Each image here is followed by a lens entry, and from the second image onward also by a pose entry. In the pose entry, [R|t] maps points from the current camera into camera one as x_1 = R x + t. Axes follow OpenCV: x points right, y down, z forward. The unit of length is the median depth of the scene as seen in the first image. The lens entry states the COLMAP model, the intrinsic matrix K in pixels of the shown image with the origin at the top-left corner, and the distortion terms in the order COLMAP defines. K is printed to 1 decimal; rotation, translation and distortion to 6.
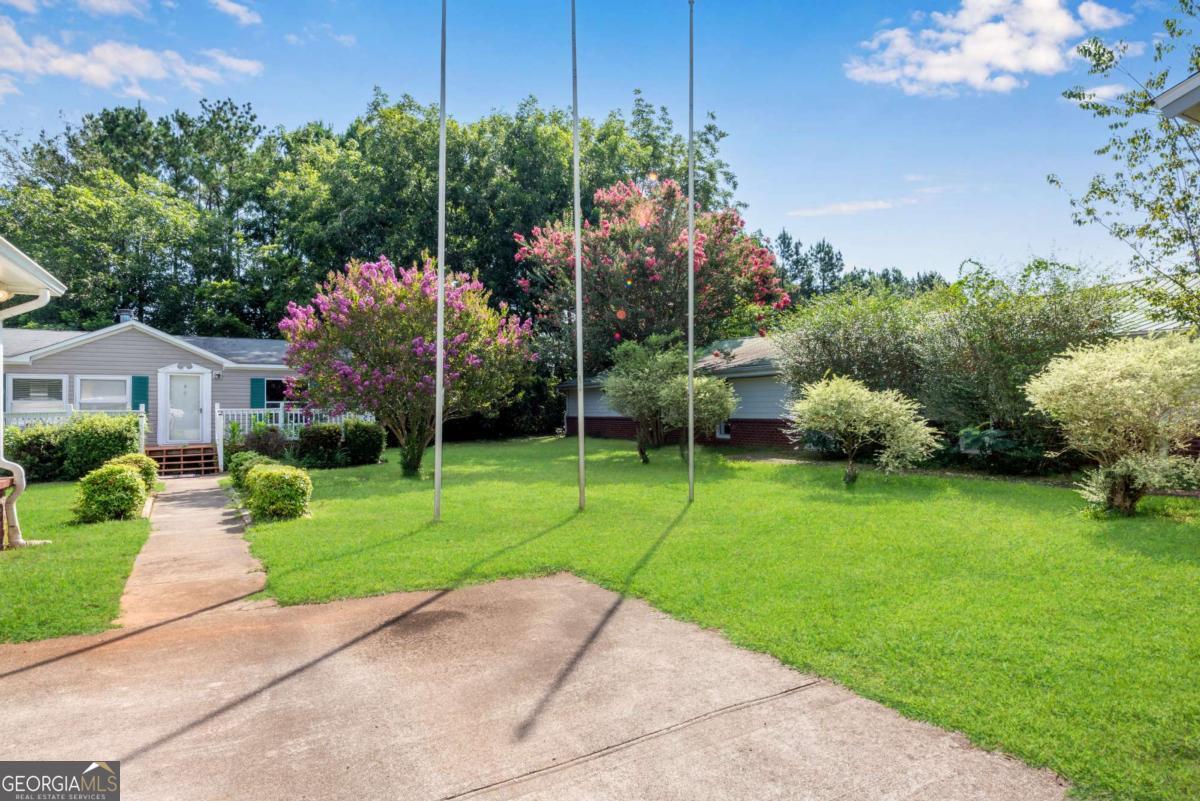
lens RADIAL K [[662.9, 0, 600.0], [0, 662.9, 400.5], [0, 0, 1]] dist [0.002645, 0.000419]
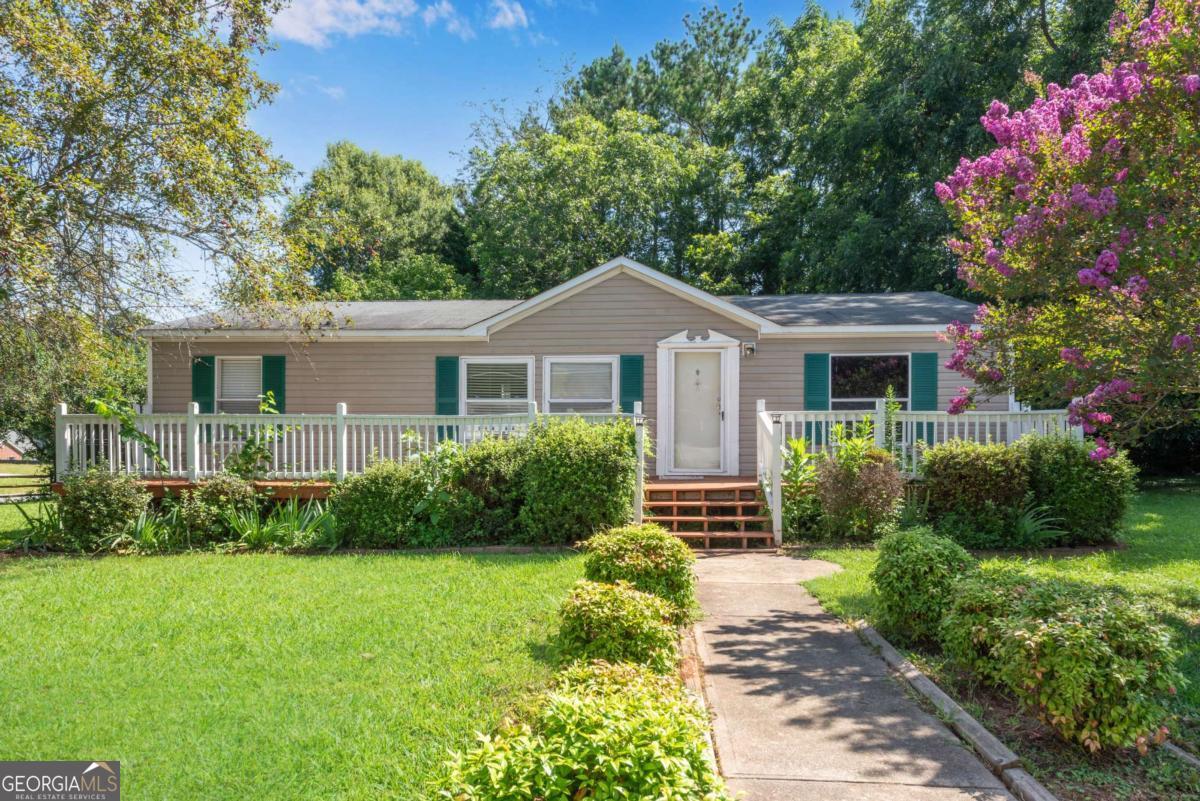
lens RADIAL K [[662.9, 0, 600.0], [0, 662.9, 400.5], [0, 0, 1]] dist [0.002645, 0.000419]
pose [[0.813183, -0.011623, -0.581892, -0.384261], [0.001313, 0.999835, -0.018137, 0.013366], [0.582007, 0.013985, 0.813064, 0.521791]]
